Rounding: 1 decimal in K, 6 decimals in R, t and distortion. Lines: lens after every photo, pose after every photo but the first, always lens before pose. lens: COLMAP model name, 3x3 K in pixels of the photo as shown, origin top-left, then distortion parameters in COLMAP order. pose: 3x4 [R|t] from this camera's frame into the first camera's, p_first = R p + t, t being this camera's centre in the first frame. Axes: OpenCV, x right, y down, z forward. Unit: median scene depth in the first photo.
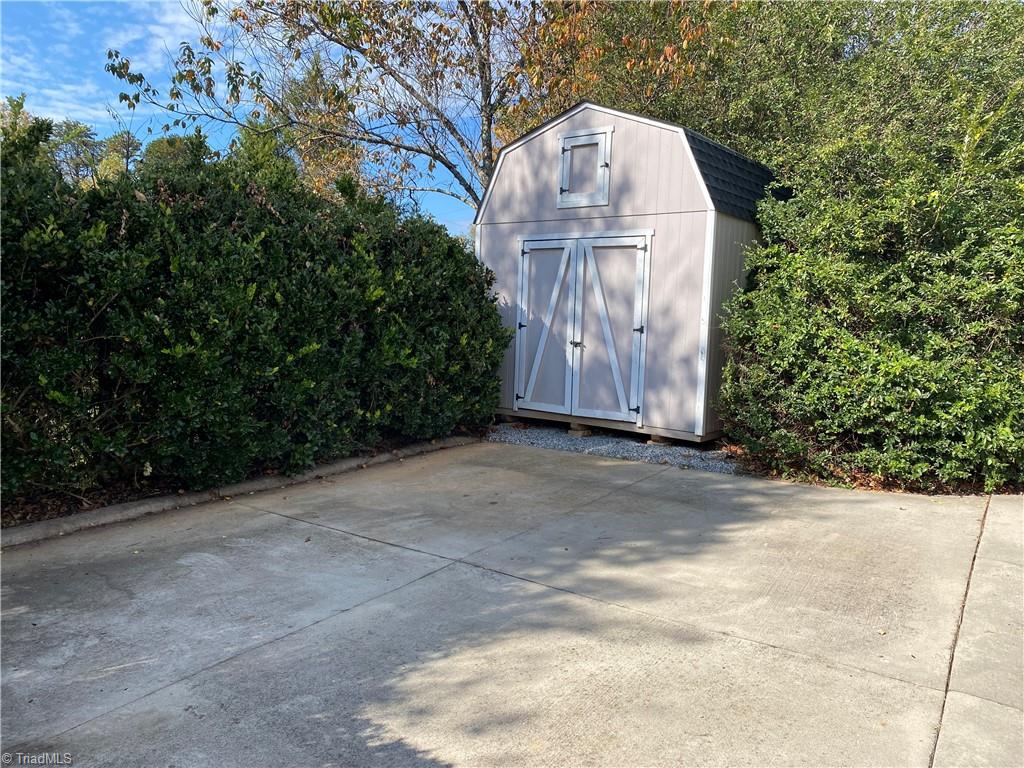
lens RADIAL K [[787.8, 0, 517.3], [0, 787.8, 385.1], [0, 0, 1]] dist [-0.004765, -0.009491]
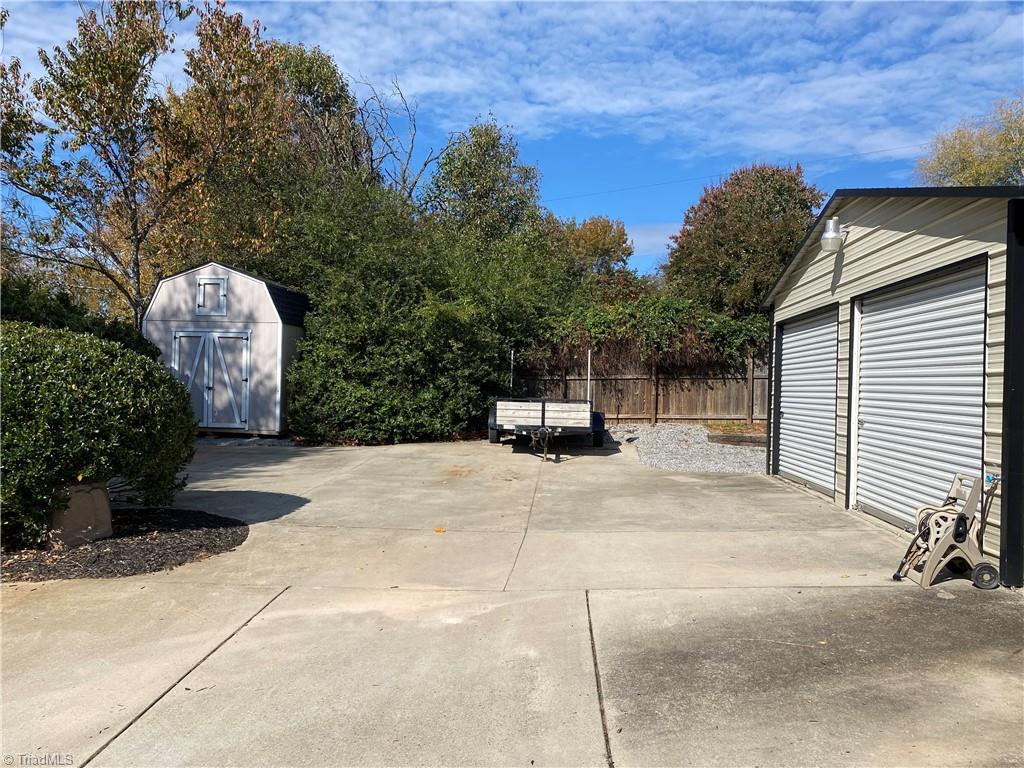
lens RADIAL K [[787.8, 0, 518.0], [0, 787.8, 383.5], [0, 0, 1]] dist [-0.004765, -0.009491]
pose [[0.866488, -0.012025, 0.499053, -0.292243], [0.046087, 0.997367, -0.055988, 0.098271], [-0.497065, 0.071513, 0.864761, -1.285937]]
